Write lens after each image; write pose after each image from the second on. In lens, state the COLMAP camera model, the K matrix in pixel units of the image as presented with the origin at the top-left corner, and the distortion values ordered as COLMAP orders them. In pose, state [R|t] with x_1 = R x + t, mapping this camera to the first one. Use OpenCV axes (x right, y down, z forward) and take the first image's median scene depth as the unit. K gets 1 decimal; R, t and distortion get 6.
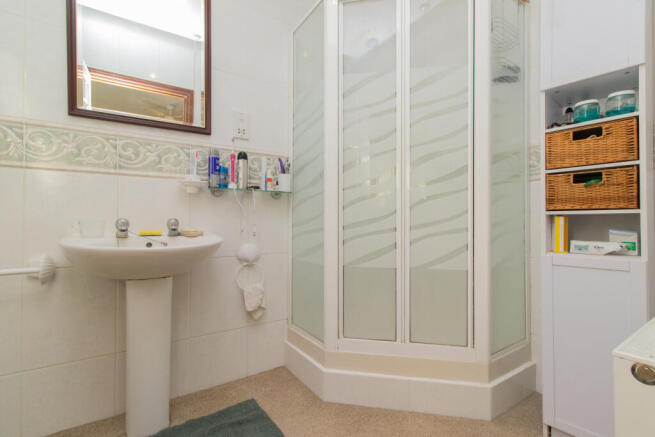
lens RADIAL K [[302.8, 0, 327.6], [0, 302.8, 218.3], [0, 0, 1]] dist [0.030462, 0.000342]
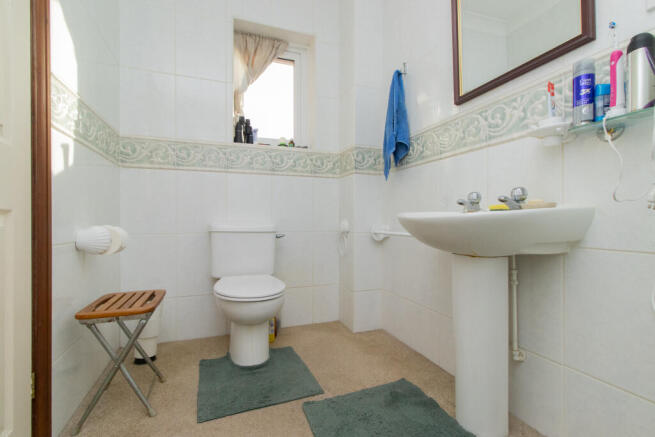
lens RADIAL K [[302.8, 0, 328.1], [0, 302.8, 218.2], [0, 0, 1]] dist [0.030462, 0.000342]
pose [[-0.227926, -0.003535, -0.973672, 0.351089], [0.002422, 0.999988, -0.004197, 0.081691], [0.973676, -0.003314, -0.227914, 0.710424]]
